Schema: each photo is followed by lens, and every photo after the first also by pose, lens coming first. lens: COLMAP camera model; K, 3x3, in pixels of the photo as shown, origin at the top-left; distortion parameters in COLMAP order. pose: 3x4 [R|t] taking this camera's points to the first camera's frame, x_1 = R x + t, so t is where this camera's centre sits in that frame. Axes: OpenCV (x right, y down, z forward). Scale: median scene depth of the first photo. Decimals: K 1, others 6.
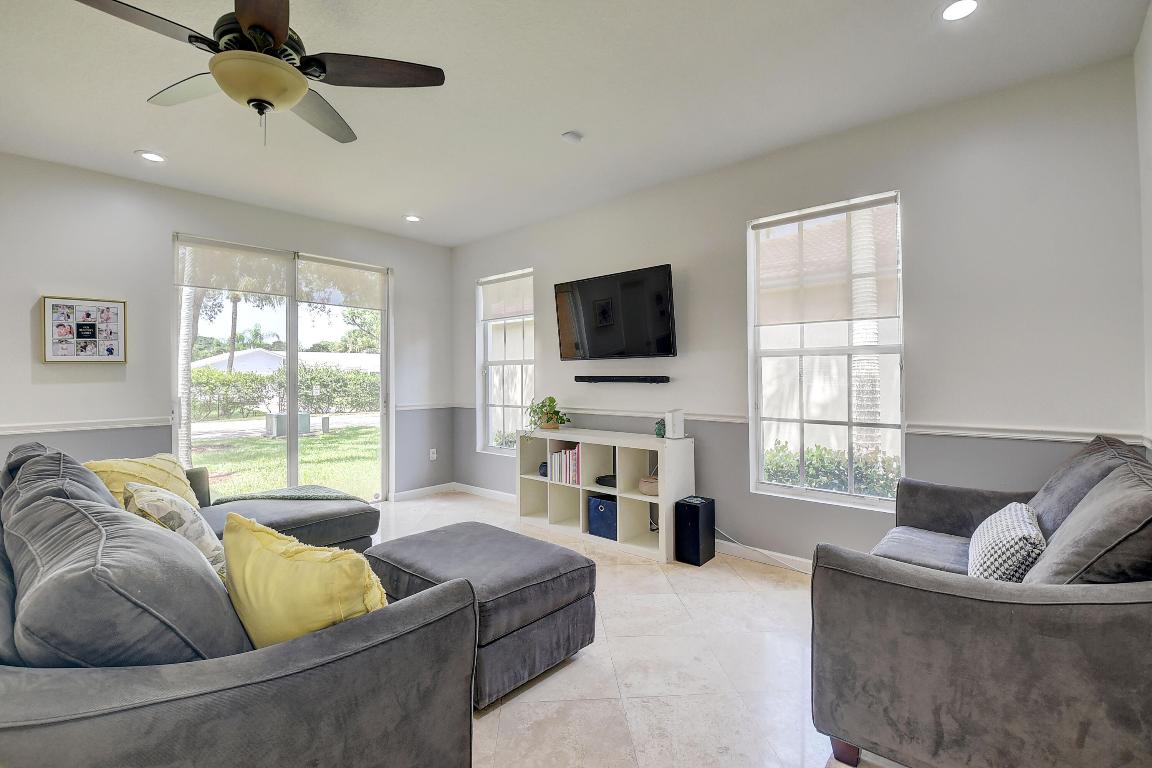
lens RADIAL K [[523.8, 0, 574.1], [0, 523.8, 367.8], [0, 0, 1]] dist [-0.001577, -0.000310]
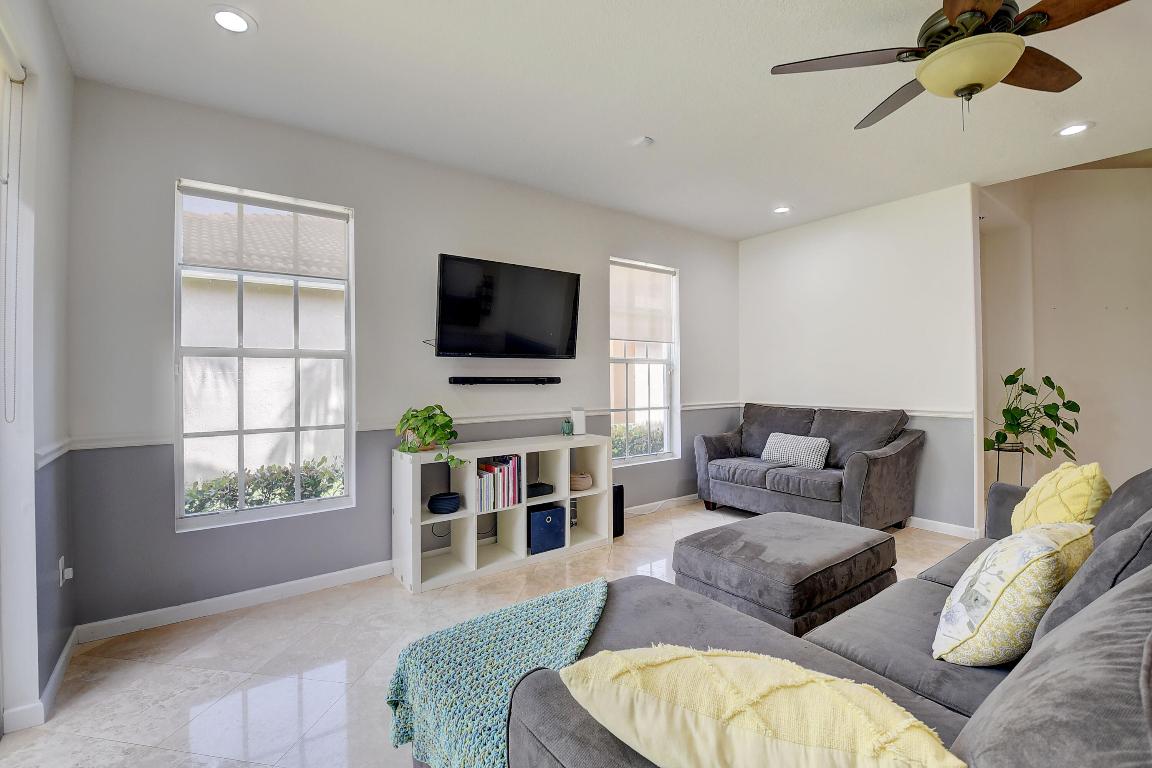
lens RADIAL K [[523.8, 0, 574.1], [0, 523.8, 367.8], [0, 0, 1]] dist [-0.001577, -0.000310]
pose [[0.170638, 0.023856, 0.985045, -0.798300], [-0.012603, 0.999678, -0.022027, 0.018476], [-0.985253, -0.008656, 0.170884, 0.739018]]
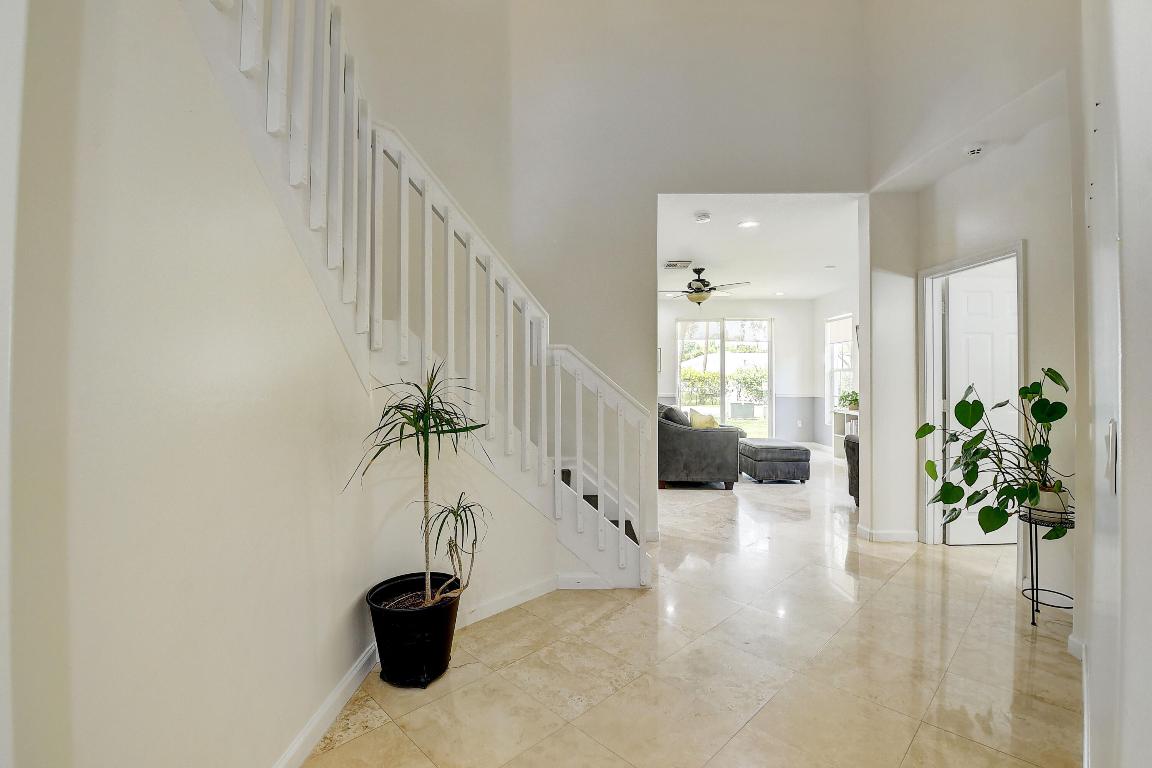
lens RADIAL K [[523.8, 0, 574.1], [0, 523.8, 367.8], [0, 0, 1]] dist [-0.001577, -0.000310]
pose [[0.675213, -0.004272, -0.737610, 0.684766], [0.007398, 0.999972, 0.000981, -0.033053], [0.737586, -0.006119, 0.675226, -0.961866]]
